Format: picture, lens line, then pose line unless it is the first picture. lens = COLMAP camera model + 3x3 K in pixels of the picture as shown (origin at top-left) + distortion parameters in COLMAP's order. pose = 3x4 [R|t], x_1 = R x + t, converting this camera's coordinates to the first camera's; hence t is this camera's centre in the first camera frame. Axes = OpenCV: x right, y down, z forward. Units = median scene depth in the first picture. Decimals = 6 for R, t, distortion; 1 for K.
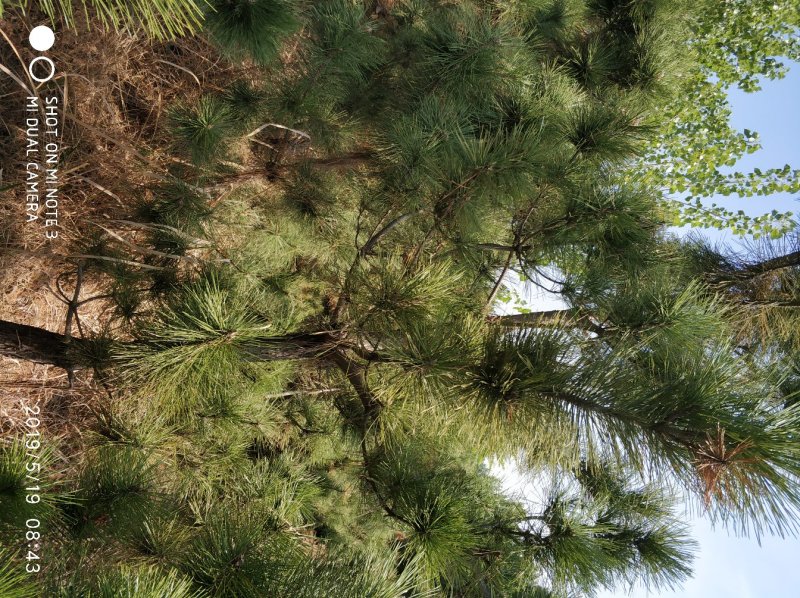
lens RADIAL K [[574.0, 0, 400.0], [0, 574.0, 299.0], [0, 0, 1]] dist [-0.033362, -0.001105]
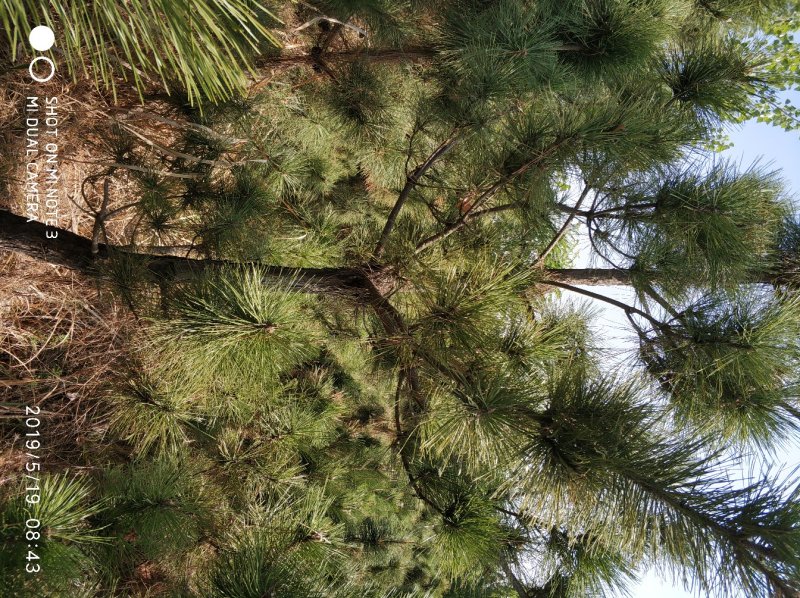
lens RADIAL K [[574.0, 0, 400.0], [0, 574.0, 299.0], [0, 0, 1]] dist [-0.033362, -0.001105]
pose [[0.993387, 0.109768, -0.033665, -0.032947], [-0.098653, 0.966044, 0.238802, -0.111193], [0.058735, -0.233902, 0.970485, 0.074149]]
